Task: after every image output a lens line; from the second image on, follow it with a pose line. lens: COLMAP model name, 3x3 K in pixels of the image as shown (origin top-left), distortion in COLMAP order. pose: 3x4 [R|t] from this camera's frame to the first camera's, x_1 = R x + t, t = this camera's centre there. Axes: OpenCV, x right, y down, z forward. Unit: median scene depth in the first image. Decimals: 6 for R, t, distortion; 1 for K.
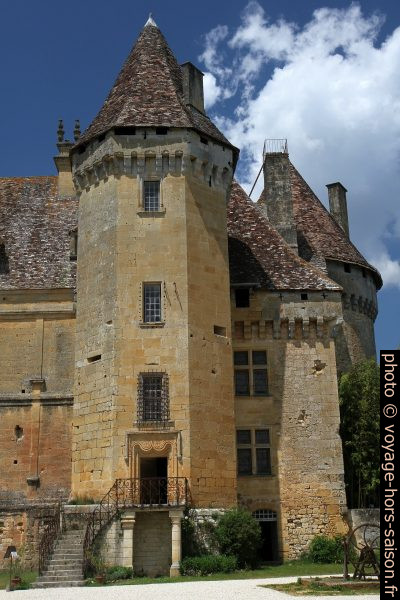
lens RADIAL K [[790.7, 0, 200.0], [0, 790.7, 300.0], [0, 0, 1]] dist [0.153912, -0.001557]
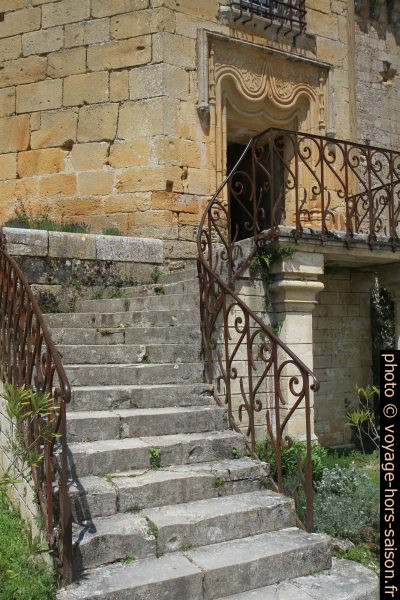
lens RADIAL K [[597.6, 0, 200.0], [0, 597.6, 300.0], [0, 0, 1]] dist [-0.000650, 0.000707]
pose [[0.895608, 0.046795, 0.442376, -0.193535], [-0.132383, 0.977432, 0.164623, 0.232772], [-0.424689, -0.206001, 0.881591, 0.769970]]
